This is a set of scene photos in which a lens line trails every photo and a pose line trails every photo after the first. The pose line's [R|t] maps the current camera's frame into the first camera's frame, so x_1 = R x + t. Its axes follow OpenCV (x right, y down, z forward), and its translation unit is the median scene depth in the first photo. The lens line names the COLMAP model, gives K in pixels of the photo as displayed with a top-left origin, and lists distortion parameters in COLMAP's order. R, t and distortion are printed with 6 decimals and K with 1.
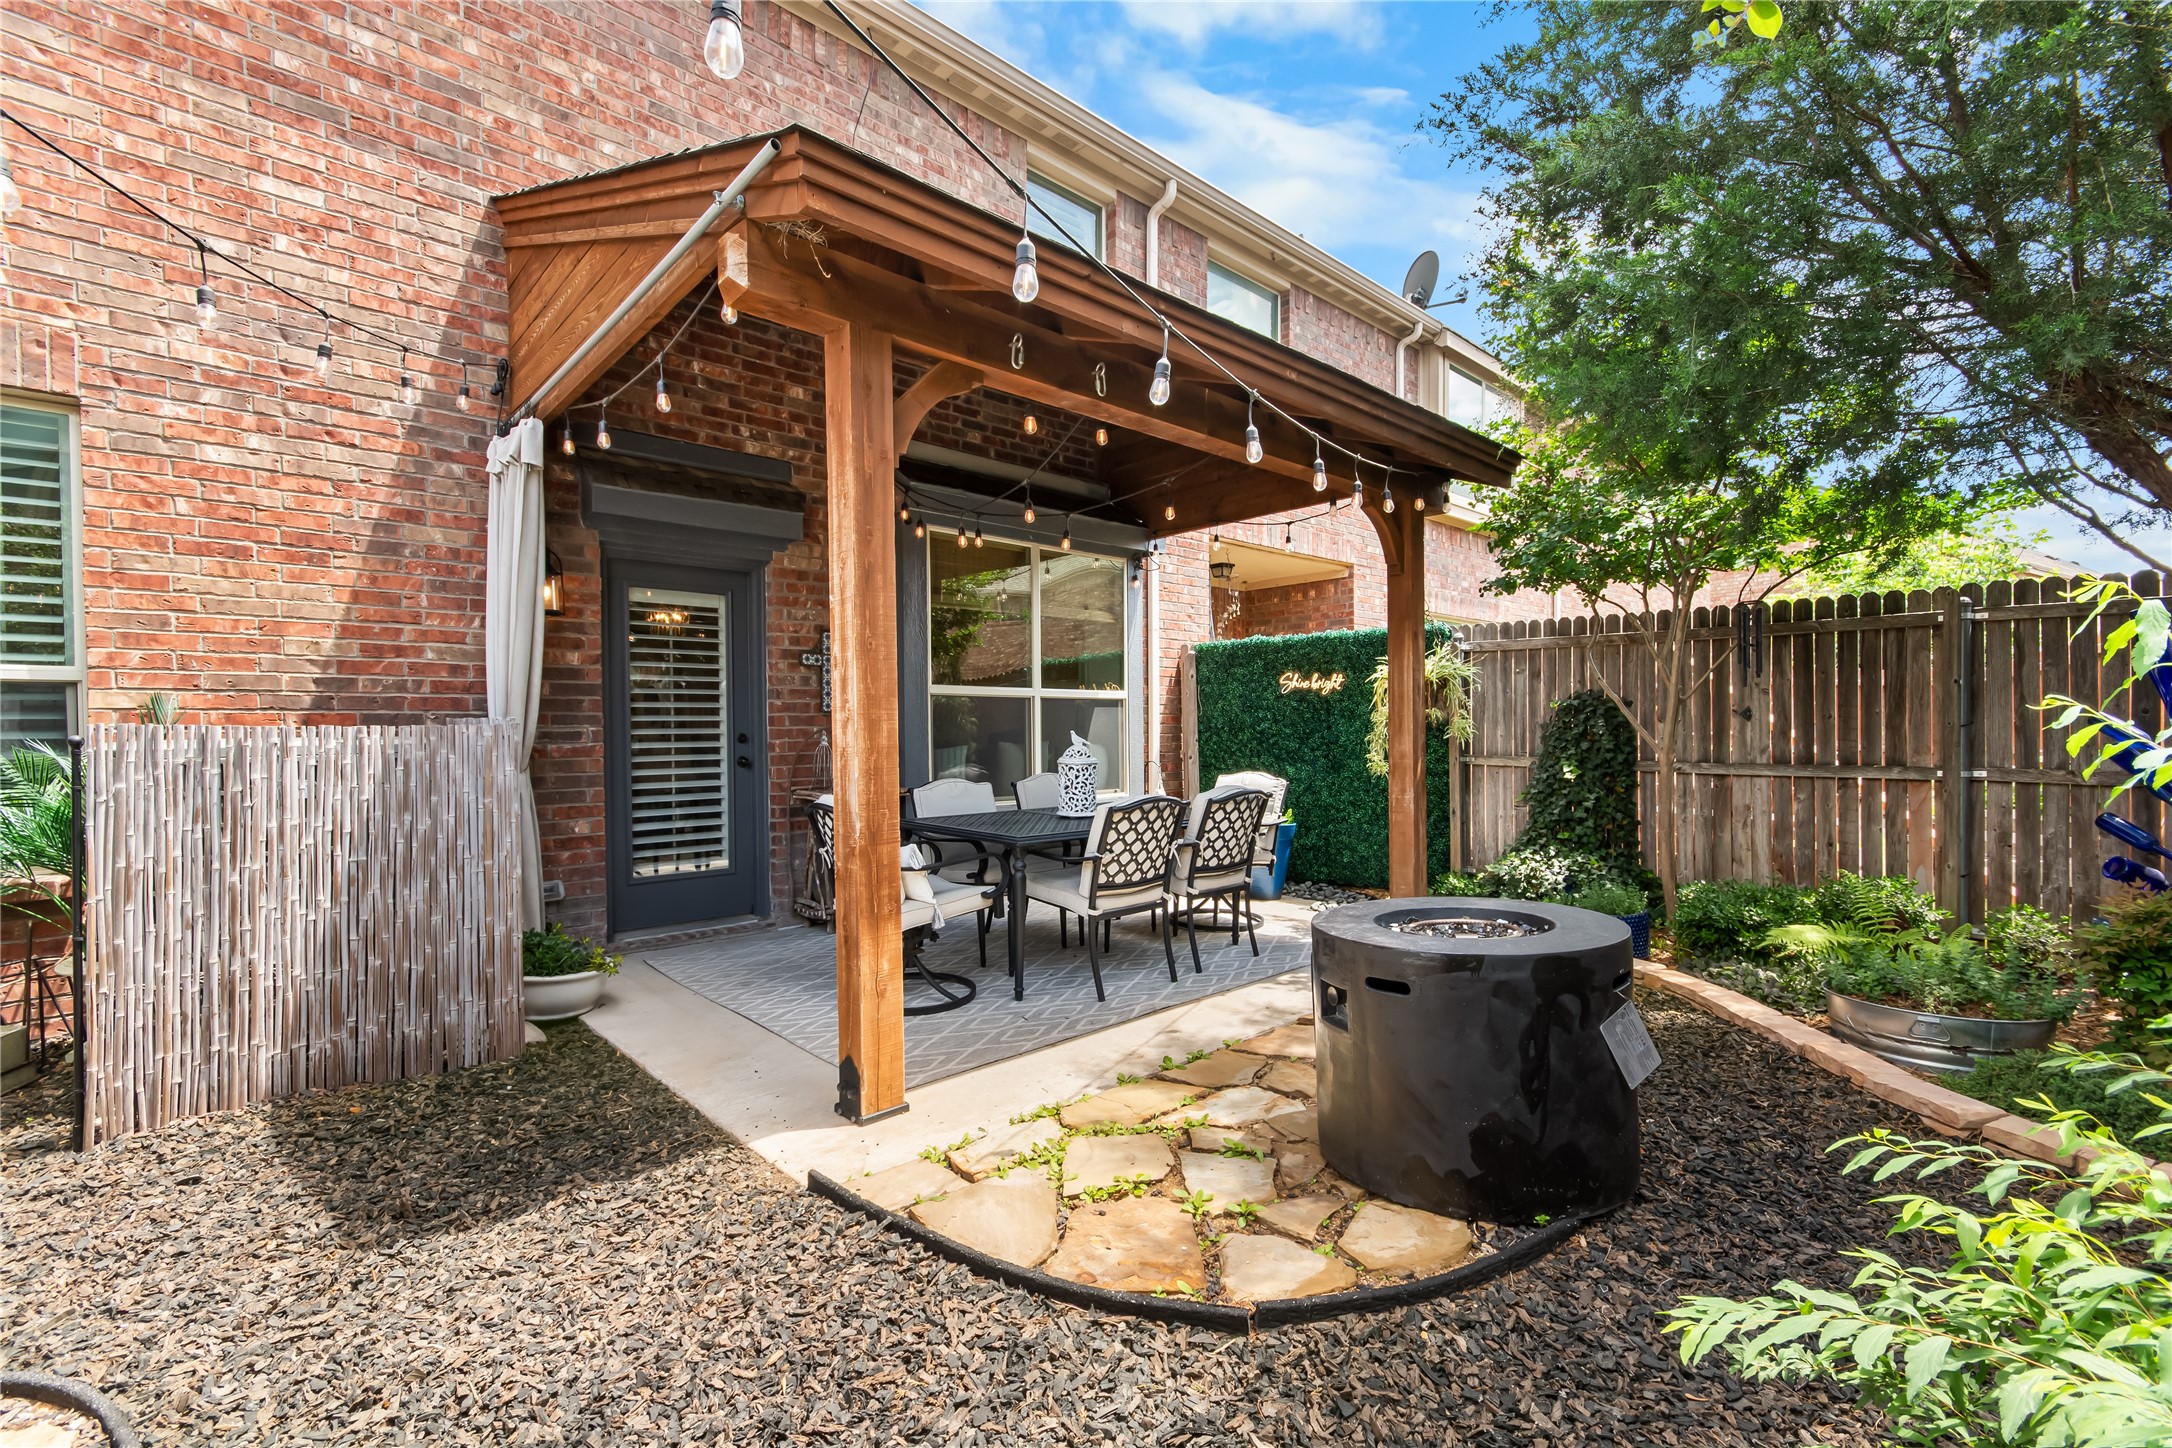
lens RADIAL K [[946.0, 0, 1074.0], [0, 946.0, 730.4], [0, 0, 1]] dist [-0.002241, 0.000022]
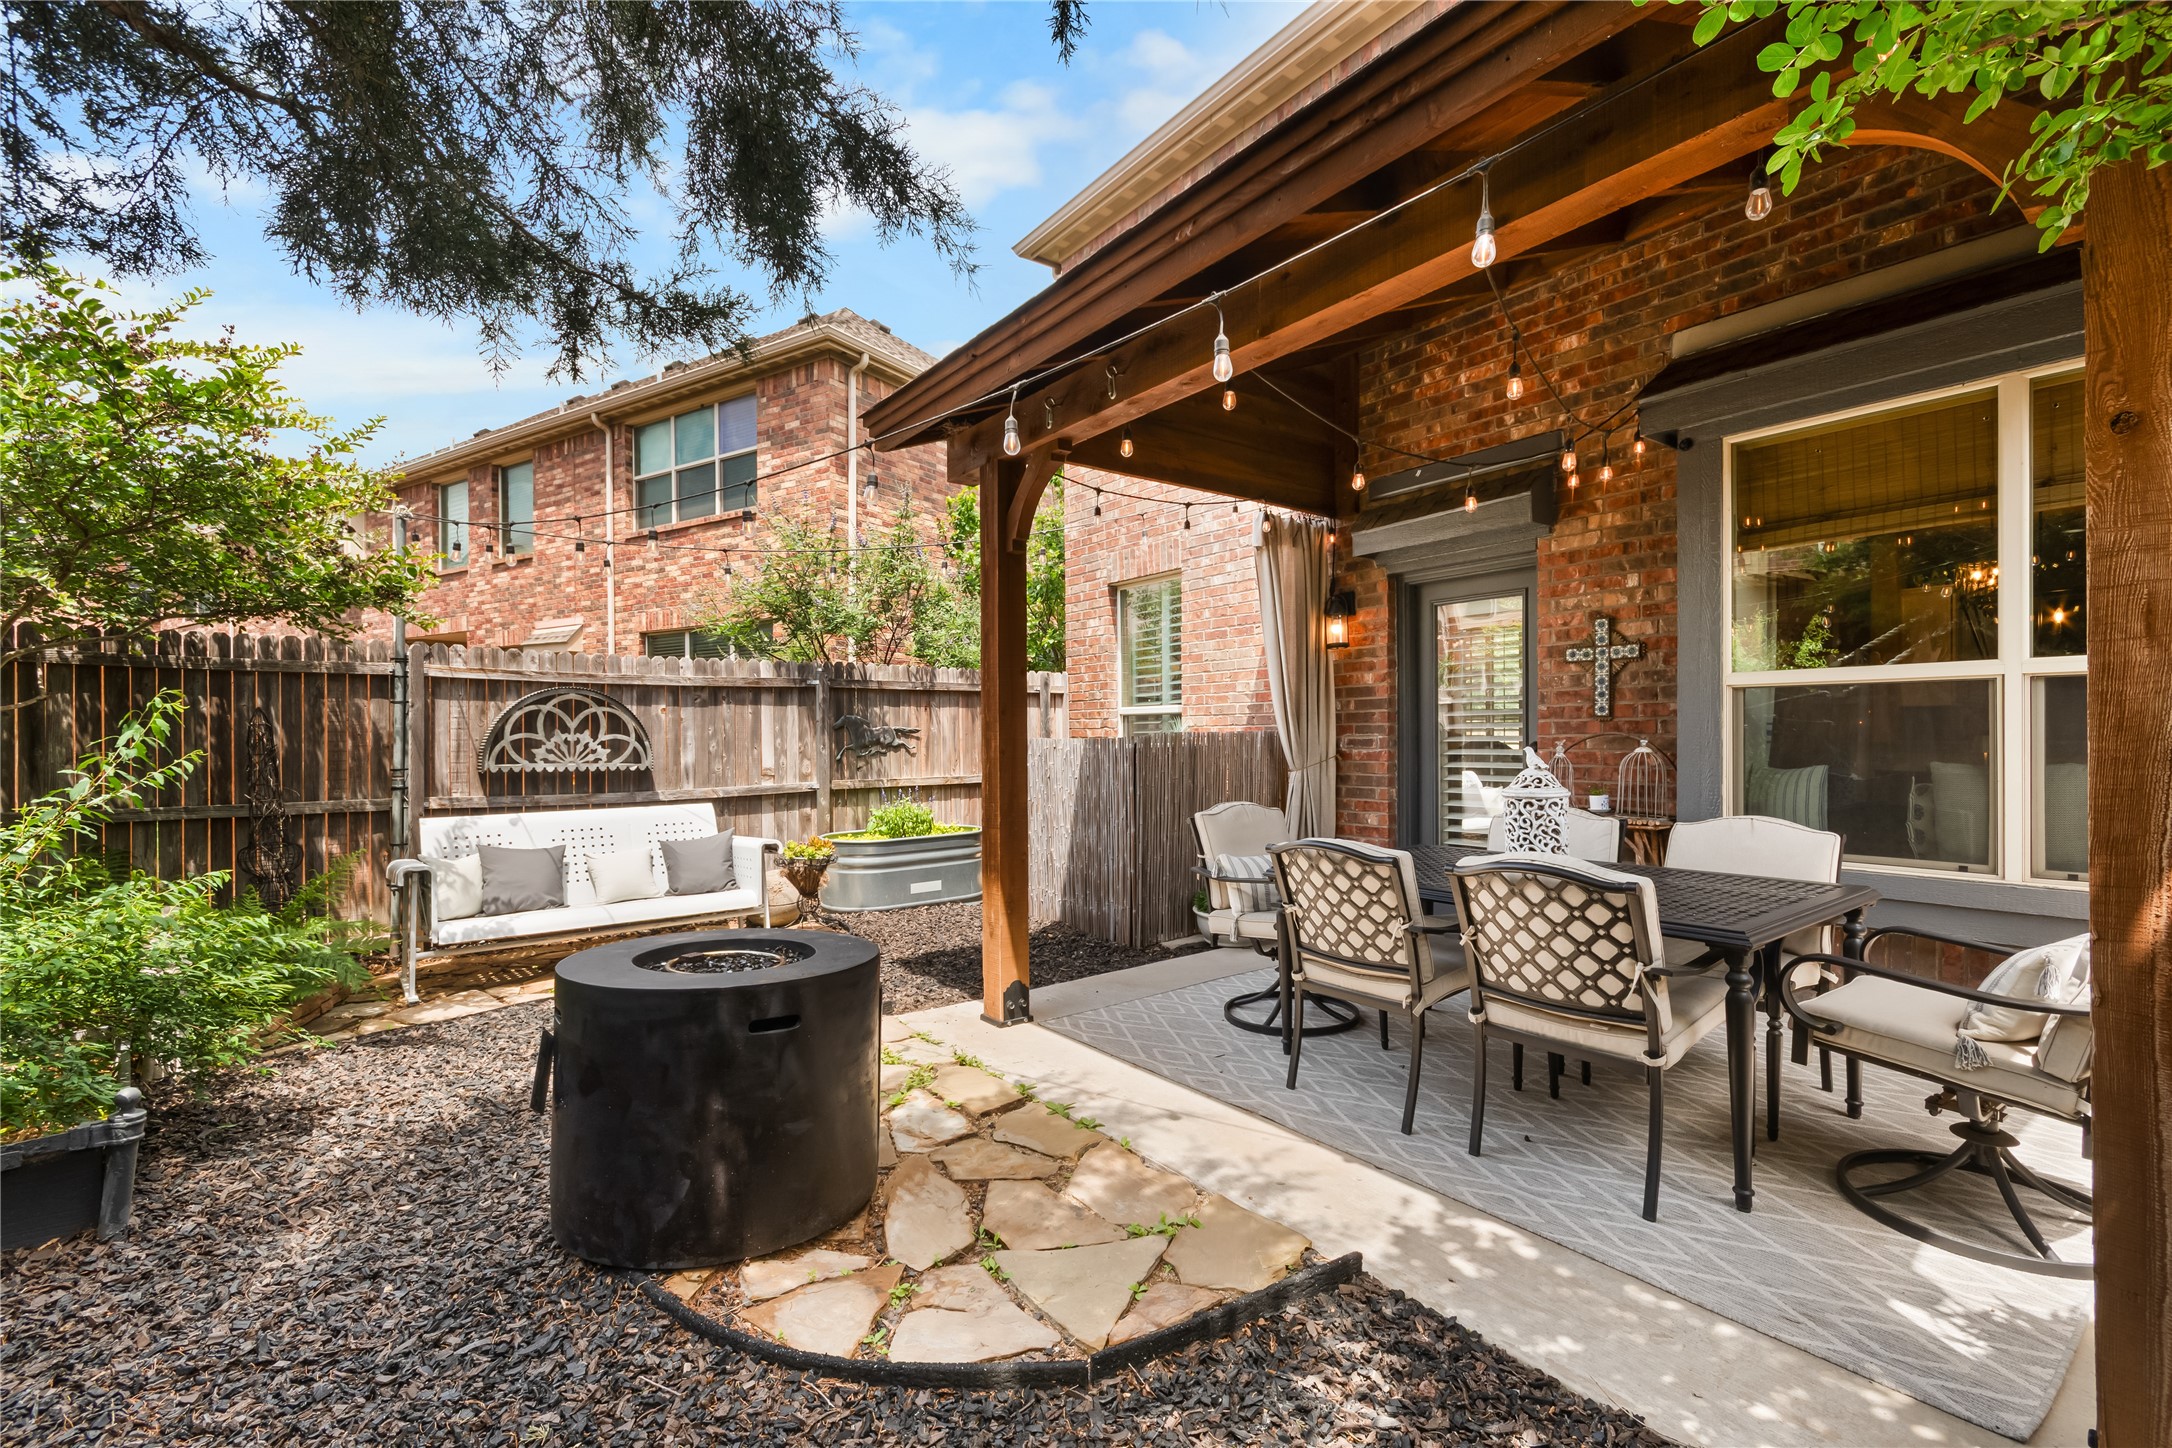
lens RADIAL K [[935.2, 0, 1086.0], [0, 935.2, 724.0], [0, 0, 1]] dist [0.000224, 0.000041]
pose [[-0.089748, -0.004620, -0.995954, 0.859030], [0.006675, 0.999964, -0.005240, -0.017670], [0.995942, -0.007118, -0.089714, 0.932881]]
